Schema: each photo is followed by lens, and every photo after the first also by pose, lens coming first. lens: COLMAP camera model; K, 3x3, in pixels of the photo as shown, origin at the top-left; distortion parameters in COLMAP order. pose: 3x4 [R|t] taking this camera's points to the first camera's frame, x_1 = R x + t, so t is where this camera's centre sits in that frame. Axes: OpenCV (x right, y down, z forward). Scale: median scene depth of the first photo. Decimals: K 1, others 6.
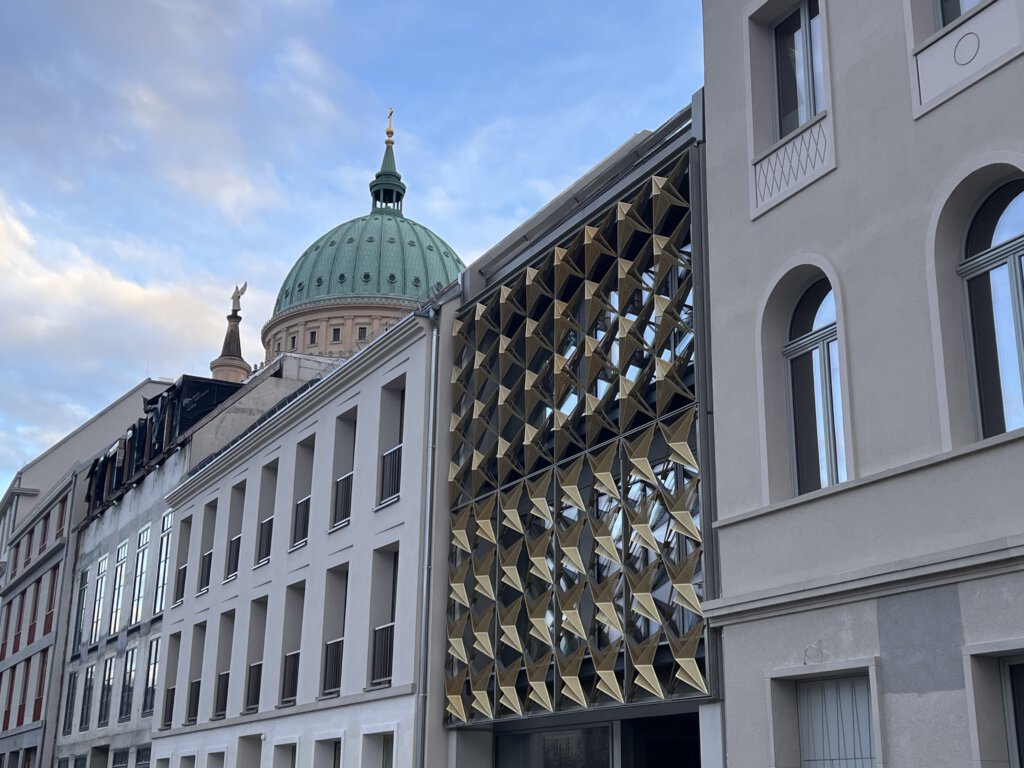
lens RADIAL K [[1326.8, 0, 512.0], [0, 1326.8, 384.0], [0, 0, 1]] dist [0.109092, -0.083673]
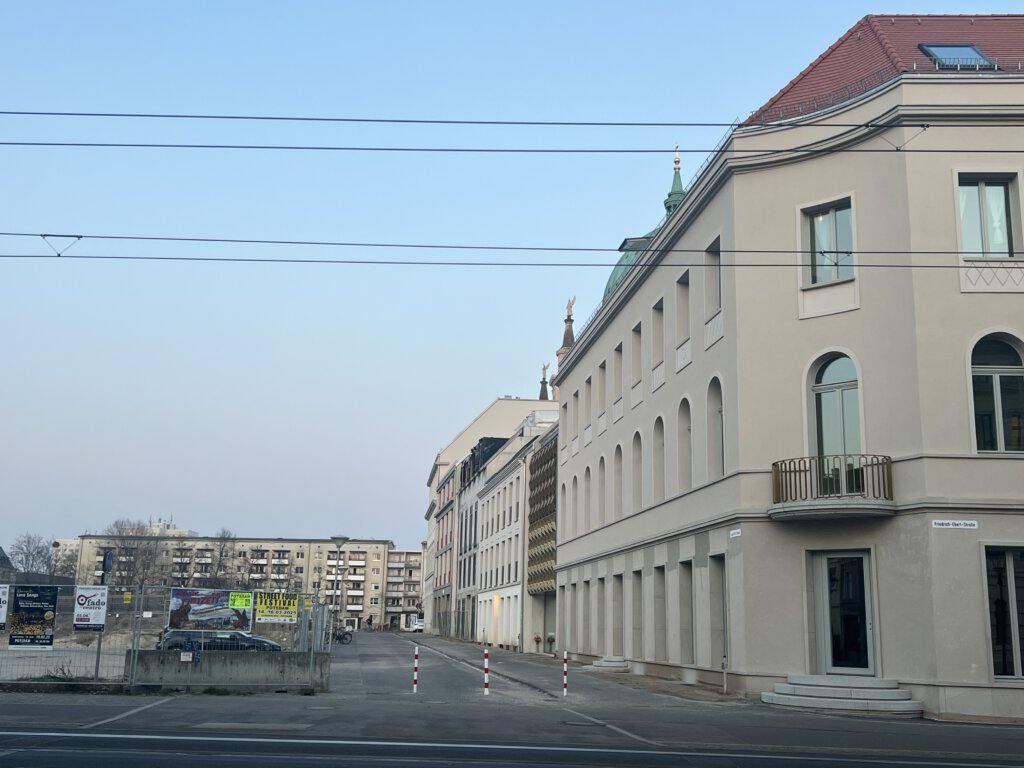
lens RADIAL K [[1102.6, 0, 512.0], [0, 1102.6, 384.0], [0, 0, 1]] dist [0.000175, -0.004929]
pose [[0.946347, -0.069342, -0.315624, 0.714088], [0.095905, 0.992968, 0.069405, -0.395471], [0.308591, -0.095951, 0.946343, -1.348382]]
